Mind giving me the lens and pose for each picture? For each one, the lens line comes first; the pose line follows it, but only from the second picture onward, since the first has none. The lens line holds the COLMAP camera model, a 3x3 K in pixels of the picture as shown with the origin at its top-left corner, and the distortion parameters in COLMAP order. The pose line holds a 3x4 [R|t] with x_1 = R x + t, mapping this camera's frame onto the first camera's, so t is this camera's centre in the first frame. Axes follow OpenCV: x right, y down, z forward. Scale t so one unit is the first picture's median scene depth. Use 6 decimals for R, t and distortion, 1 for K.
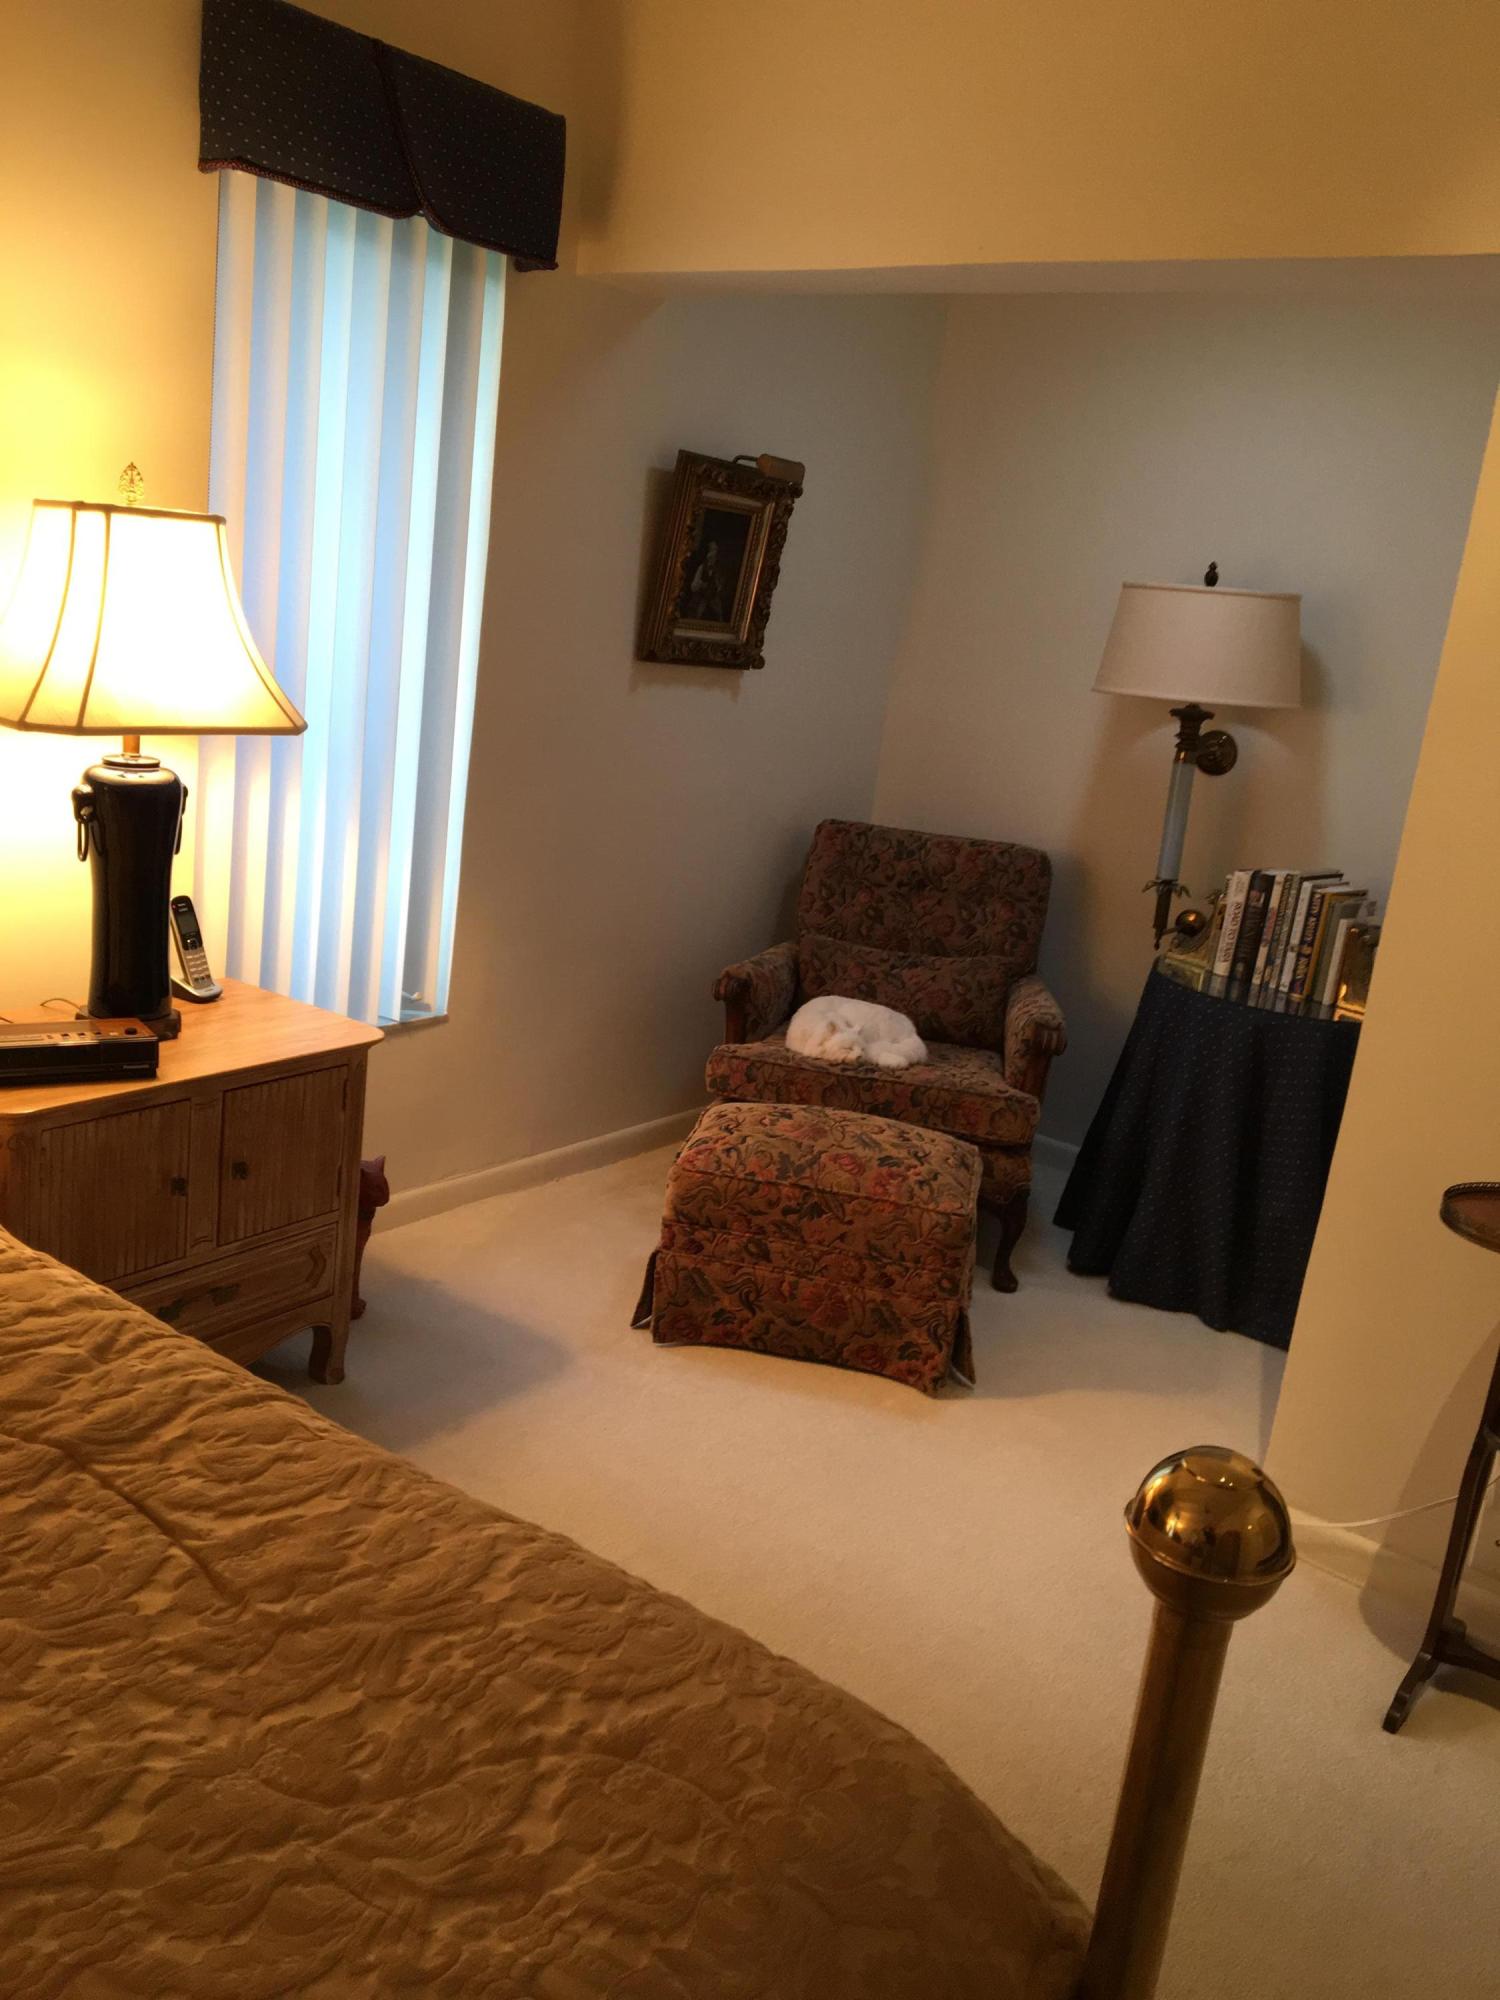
lens RADIAL K [[1668.6, 0, 702.1], [0, 1668.6, 1028.1], [0, 0, 1]] dist [0.095325, -0.152988]
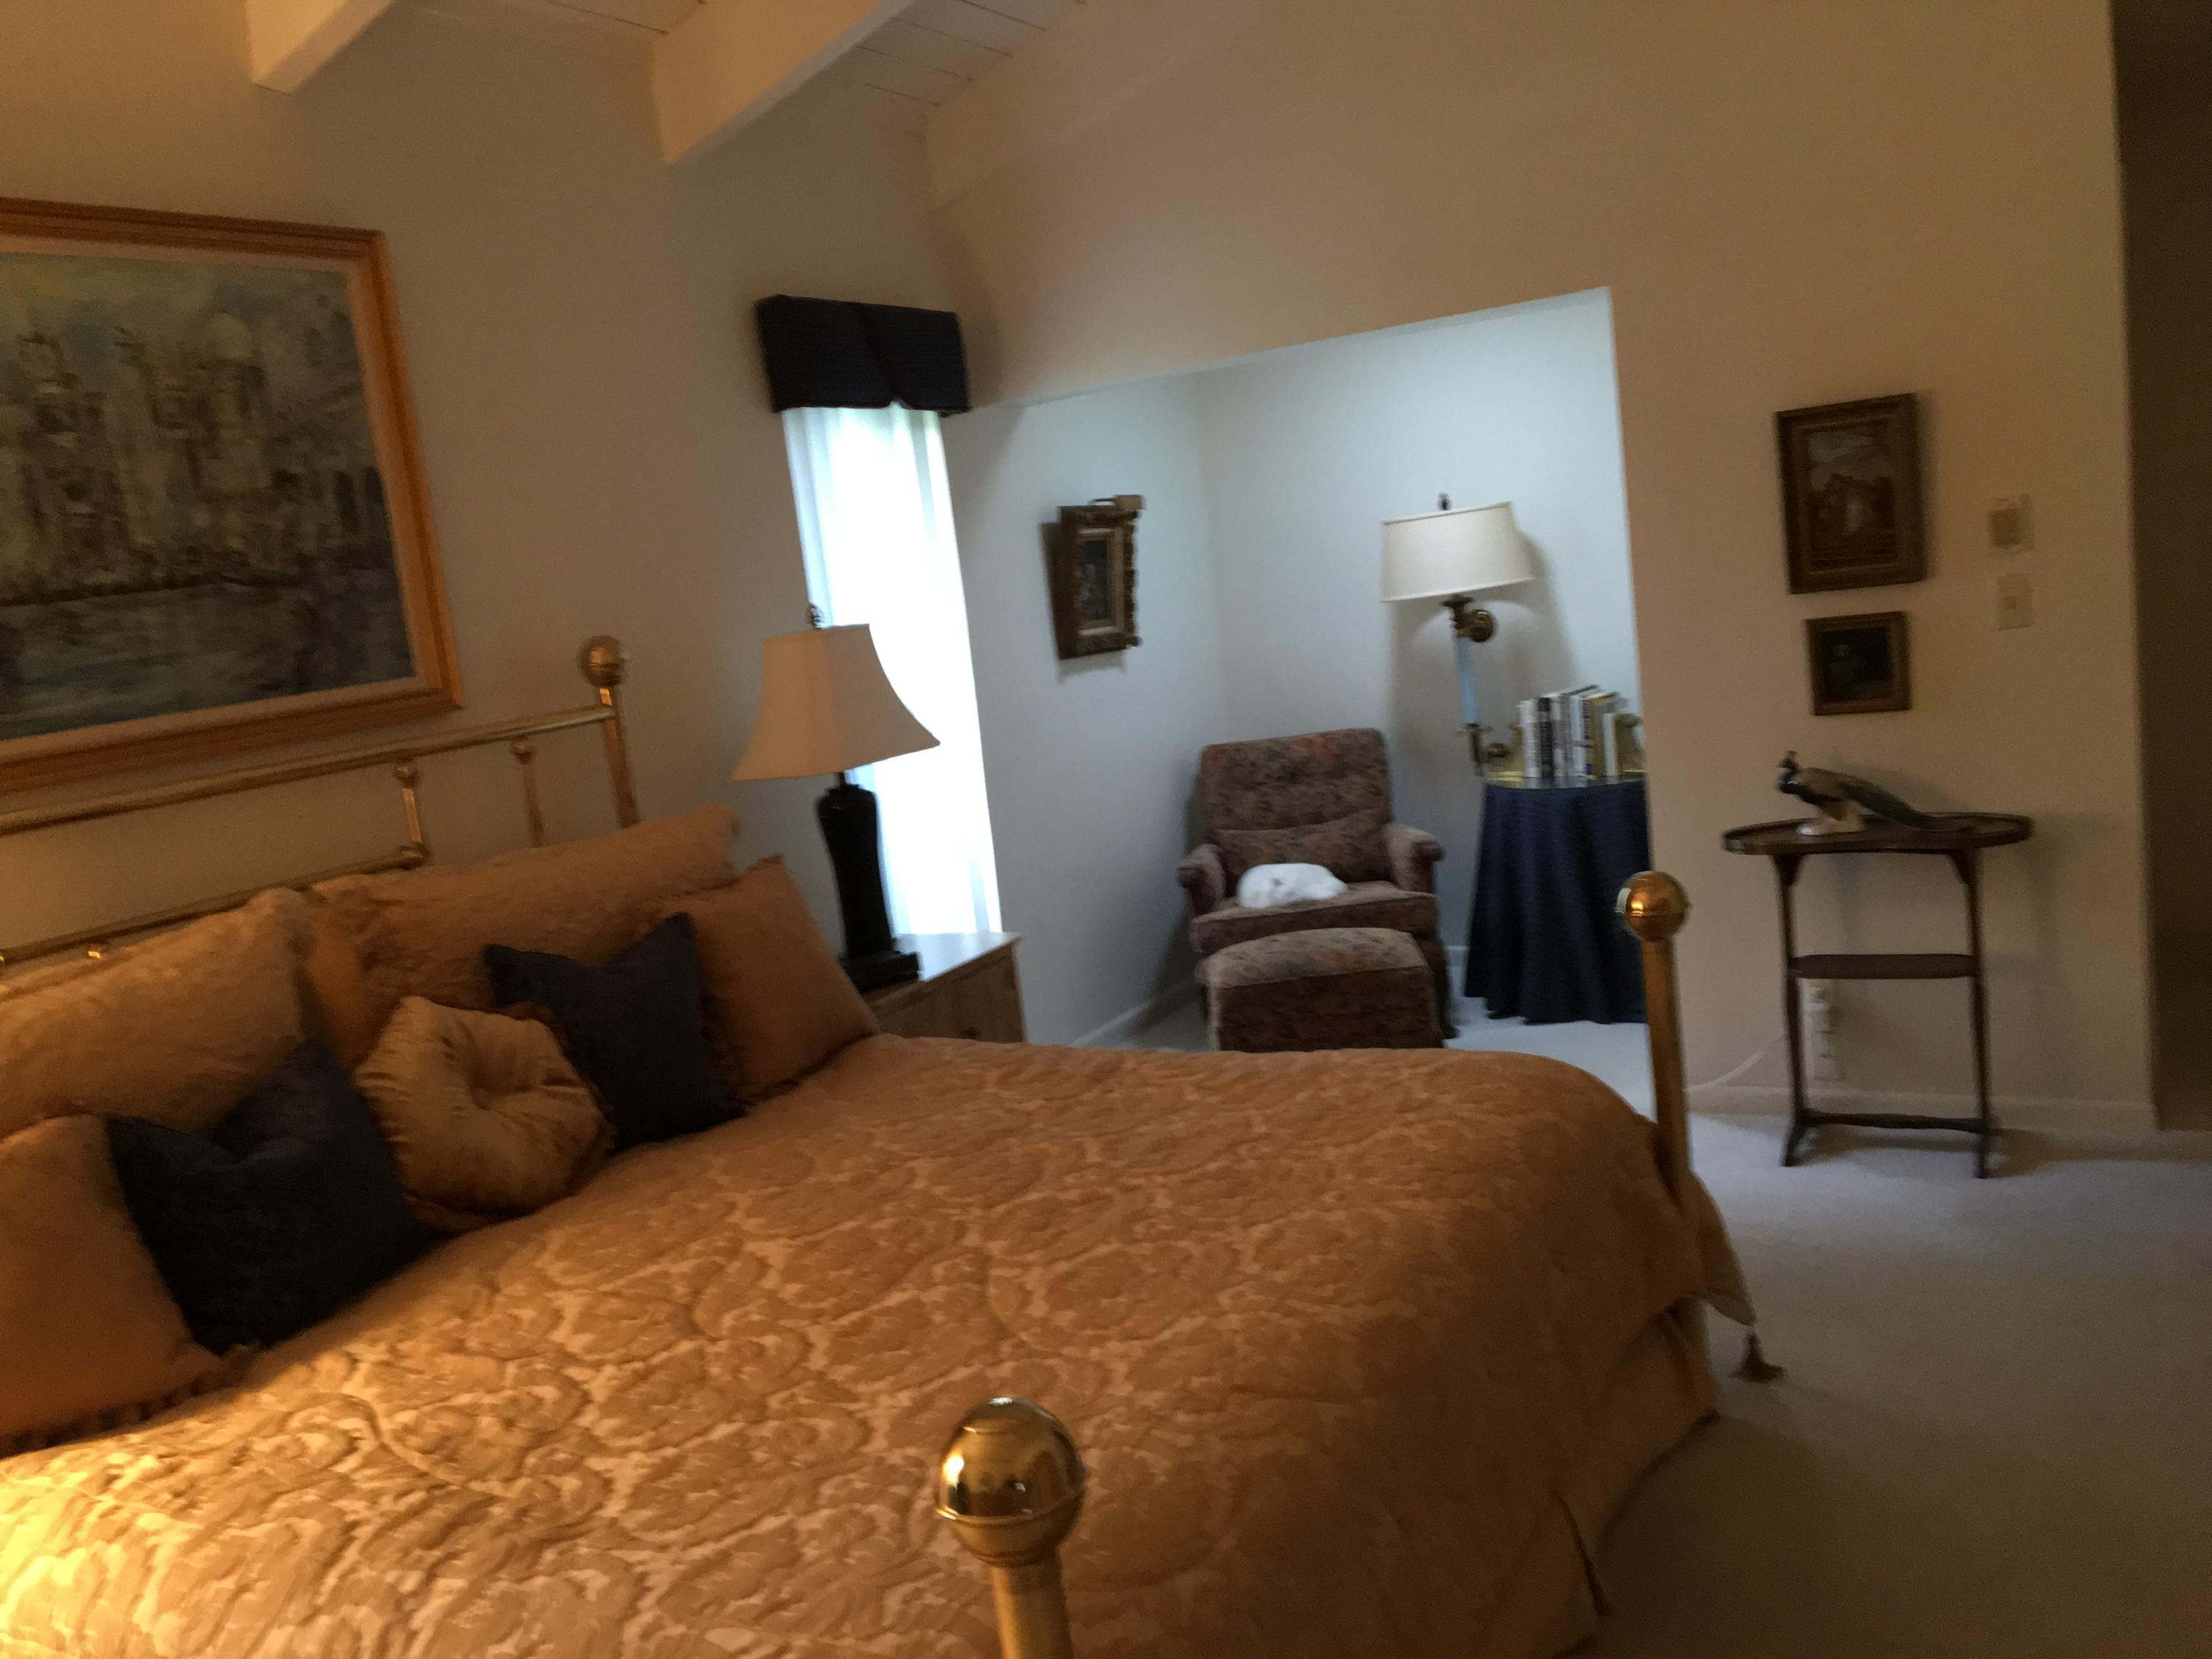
lens RADIAL K [[1823.0, 0, 1106.0], [0, 1823.0, 829.5], [0, 0, 1]] dist [0.190068, -0.401448]
pose [[0.962218, -0.248094, 0.112190, -0.198918], [0.260018, 0.959518, -0.108238, 0.078967], [-0.080795, 0.133320, 0.987774, -0.429097]]
